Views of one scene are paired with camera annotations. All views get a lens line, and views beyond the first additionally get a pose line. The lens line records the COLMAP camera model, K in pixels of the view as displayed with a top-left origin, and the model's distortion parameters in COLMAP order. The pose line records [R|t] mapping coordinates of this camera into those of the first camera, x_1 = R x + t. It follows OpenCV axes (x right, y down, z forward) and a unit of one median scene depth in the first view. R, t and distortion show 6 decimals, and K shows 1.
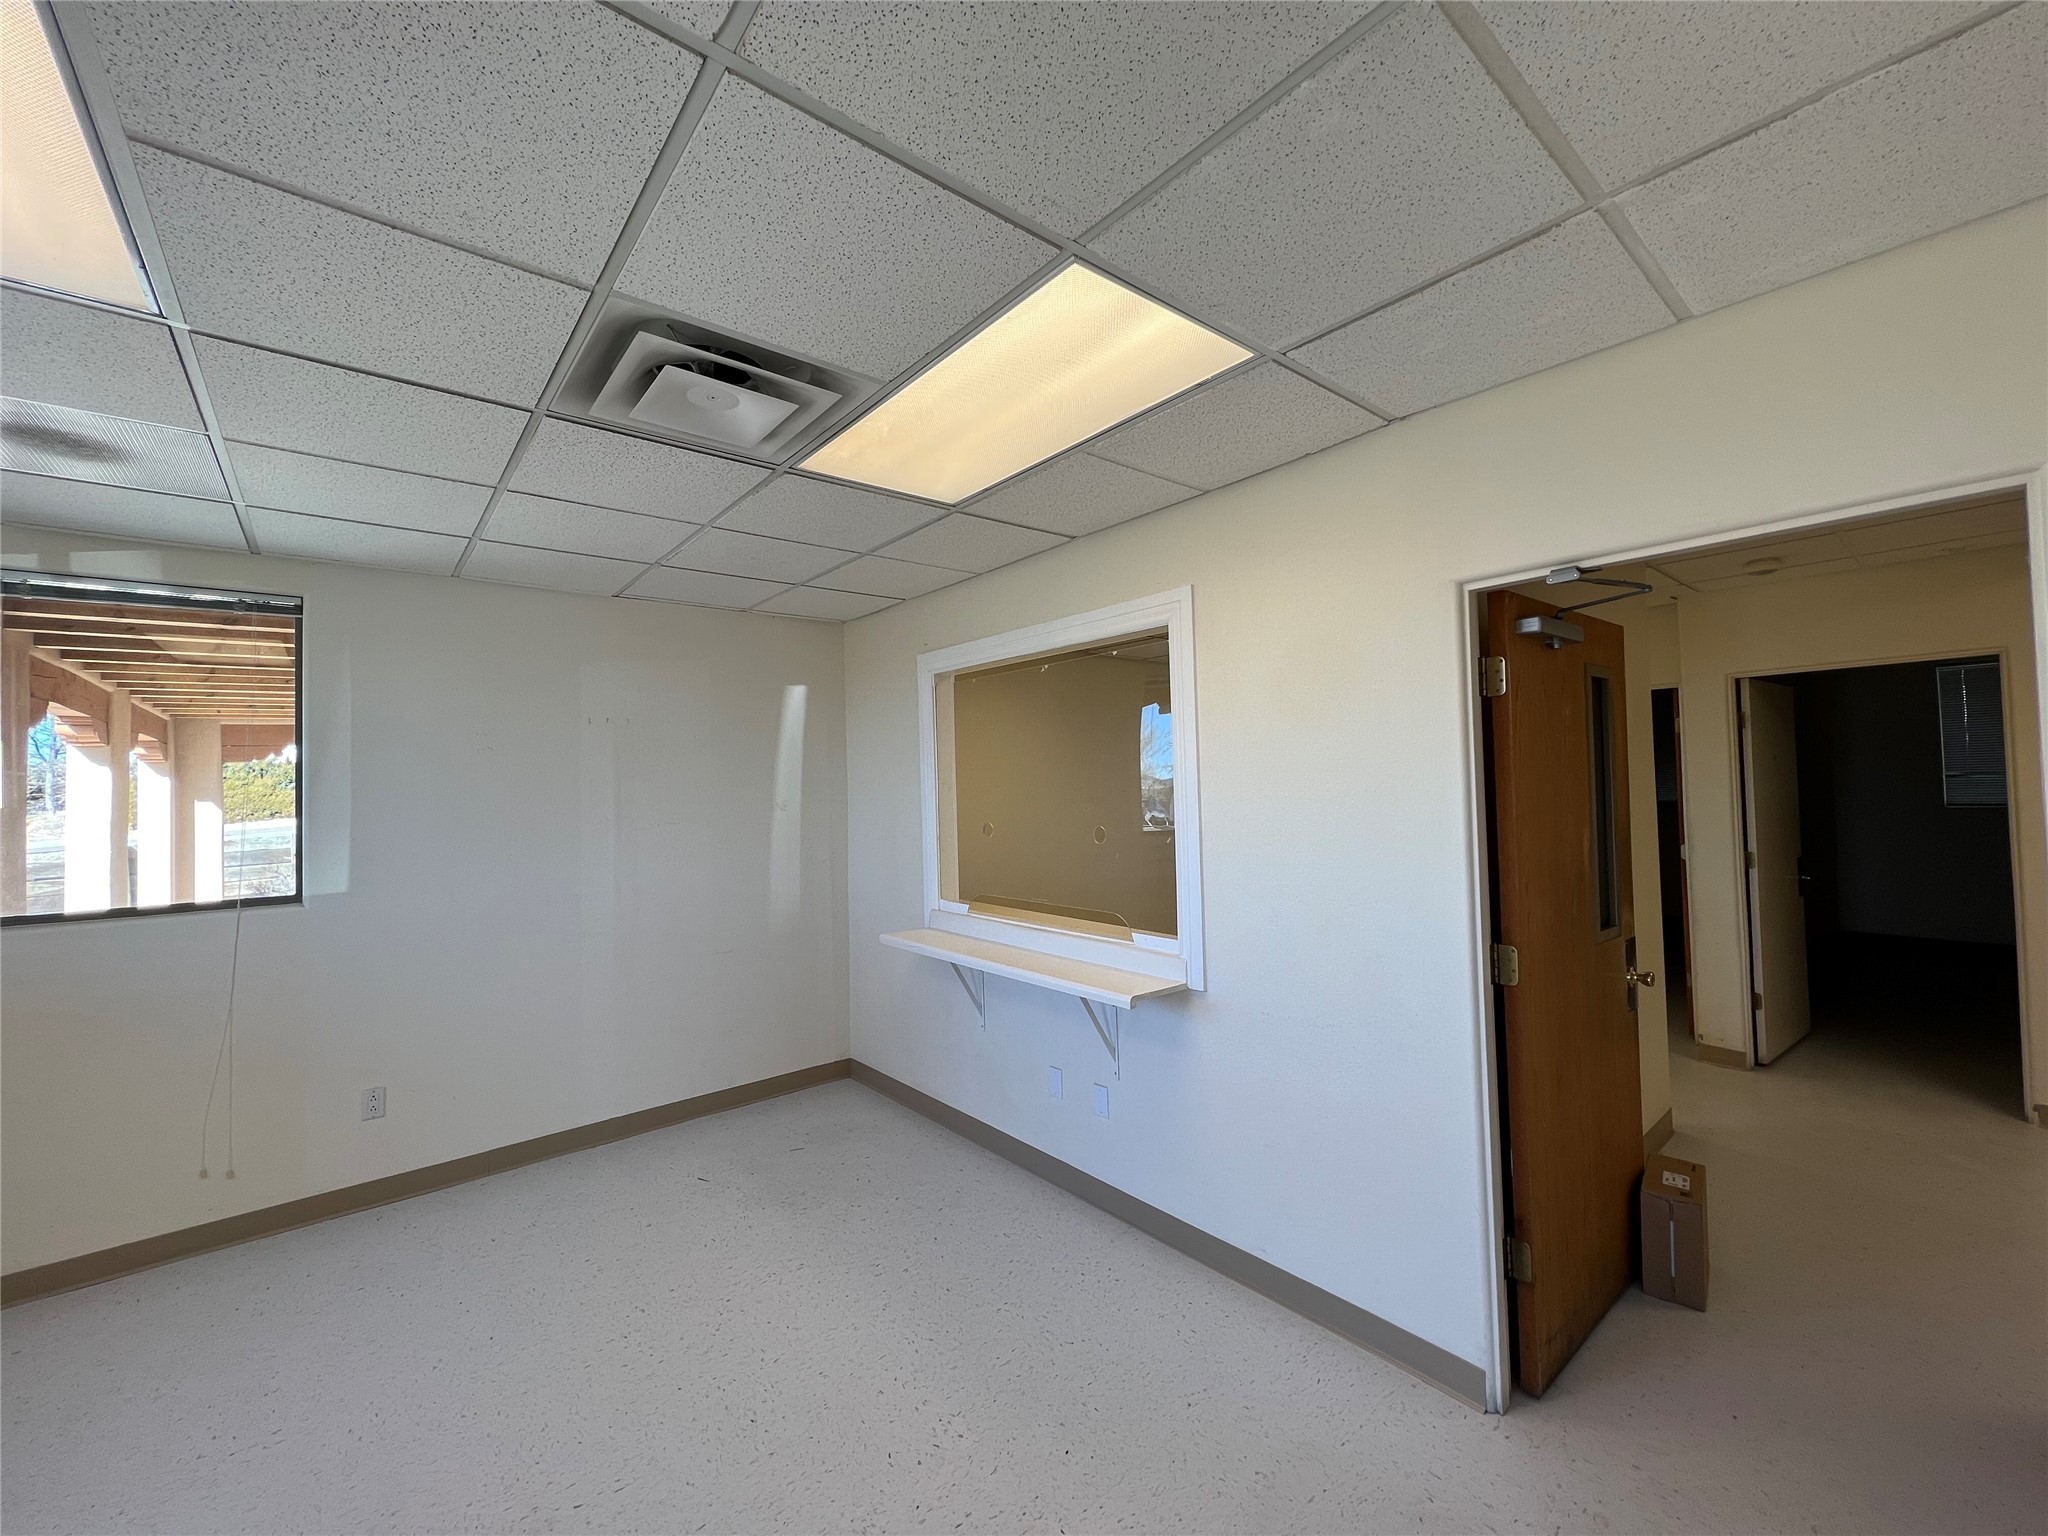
lens RADIAL K [[817.3, 0, 1020.3], [0, 817.3, 764.2], [0, 0, 1]] dist [-0.000763, 0.000081]
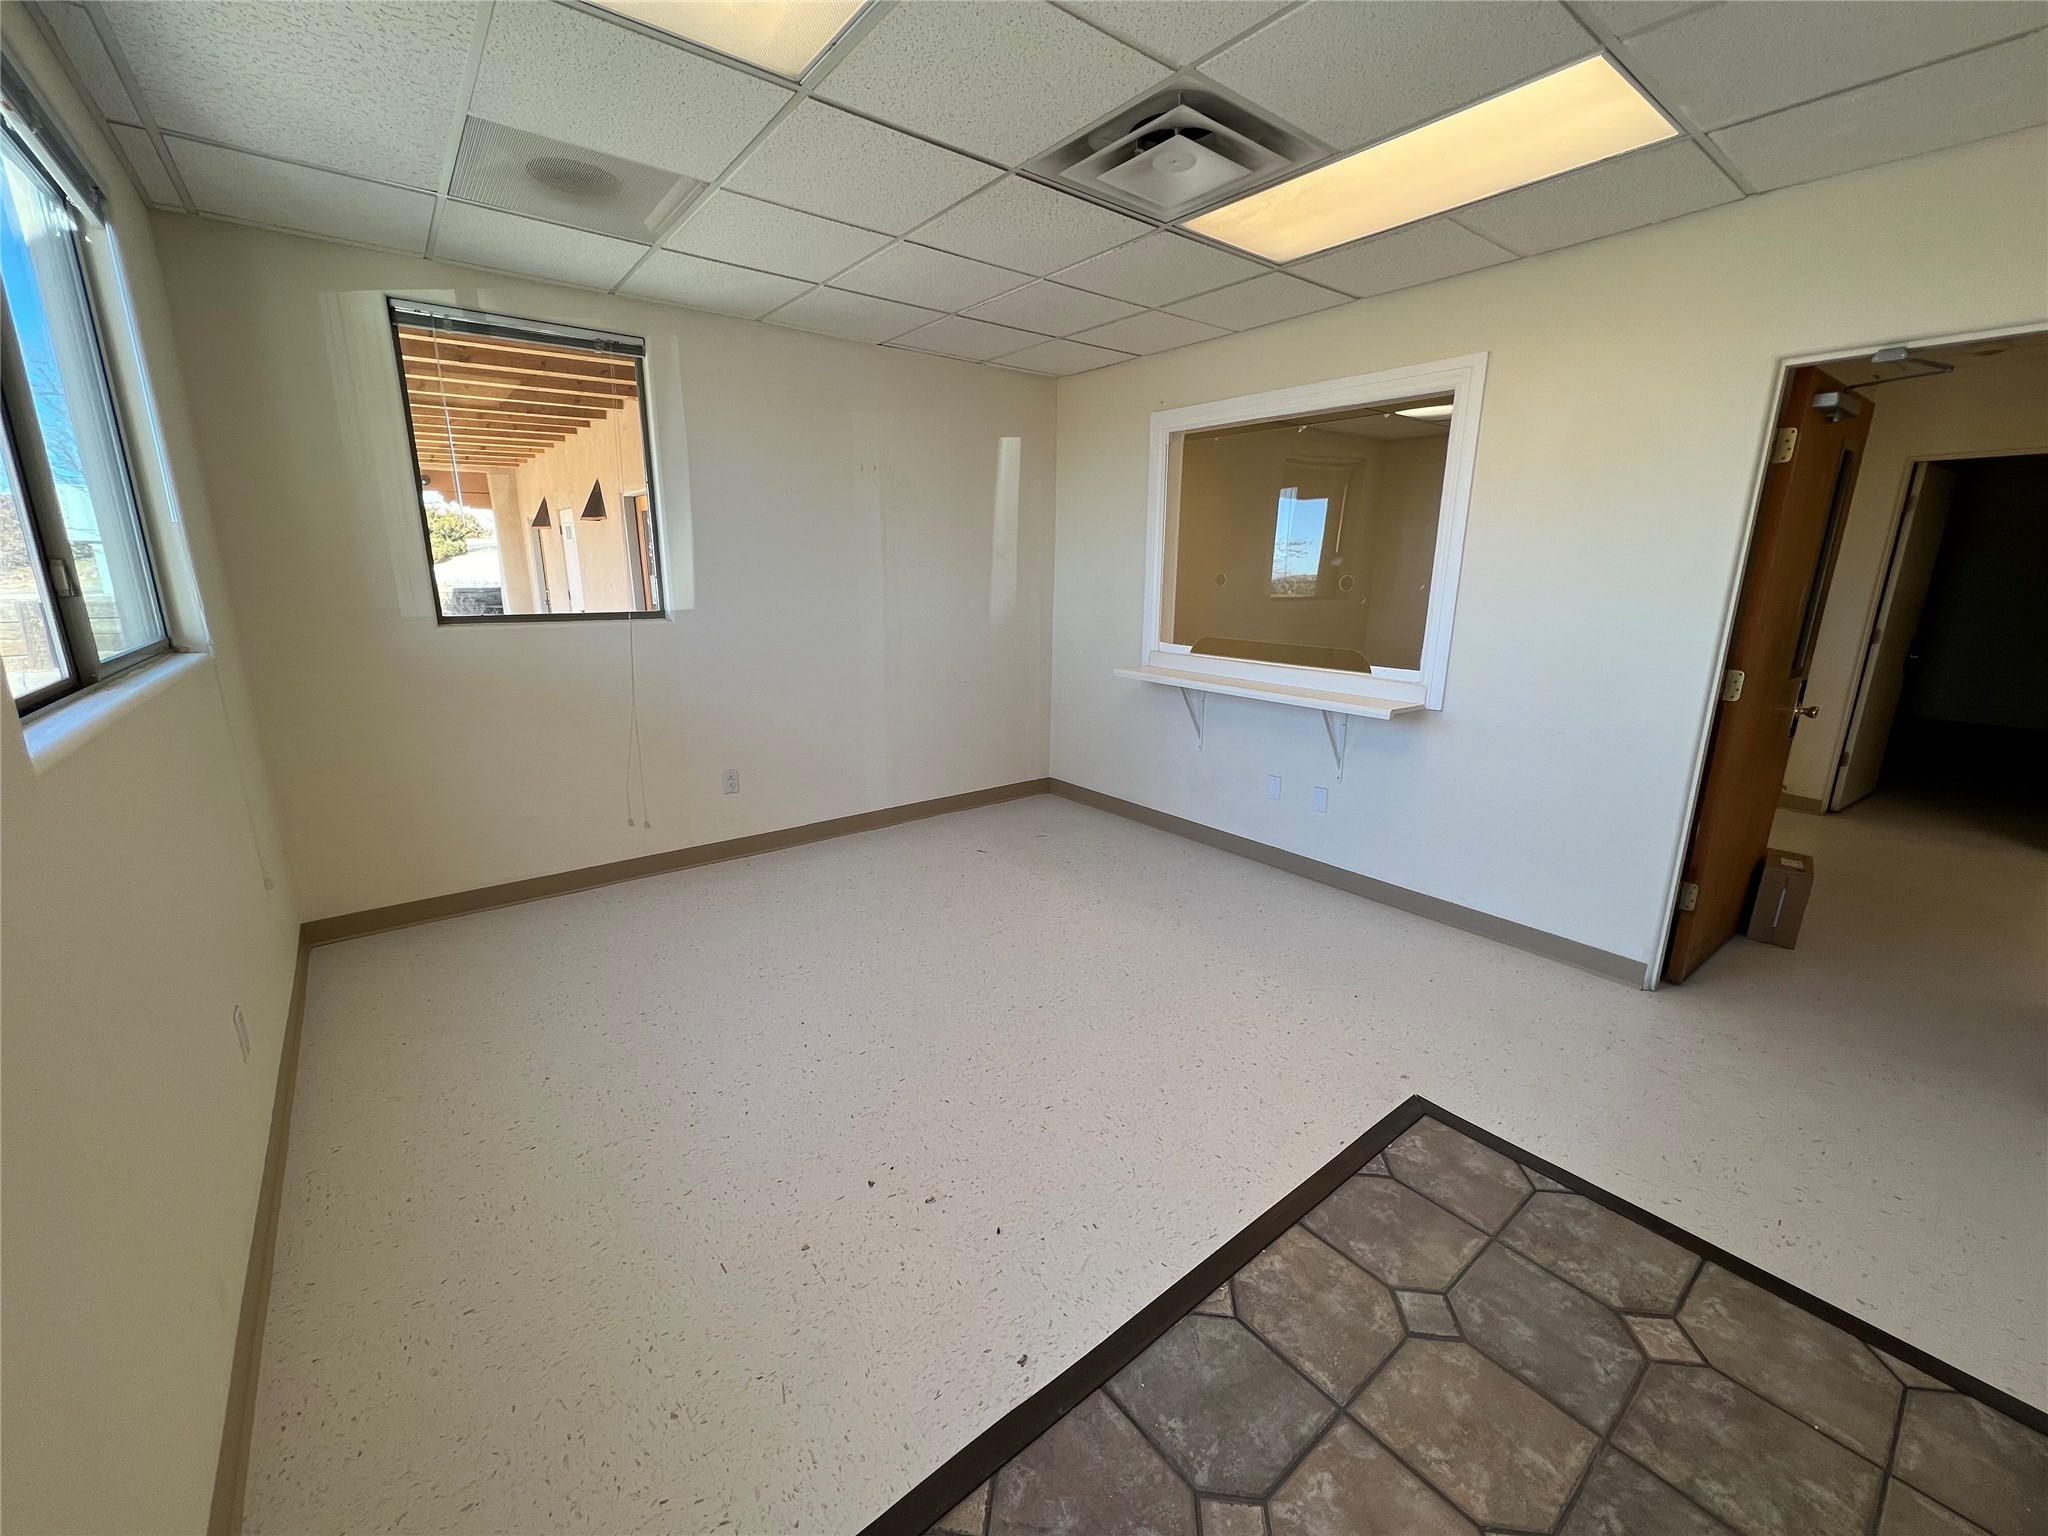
lens RADIAL K [[817.3, 0, 1018.2], [0, 817.3, 765.1], [0, 0, 1]] dist [-0.000763, 0.000081]
pose [[0.999064, 0.039424, -0.017828, -0.386893], [-0.033310, 0.963780, 0.264609, 0.049729], [0.027614, -0.263768, 0.964191, -0.234462]]
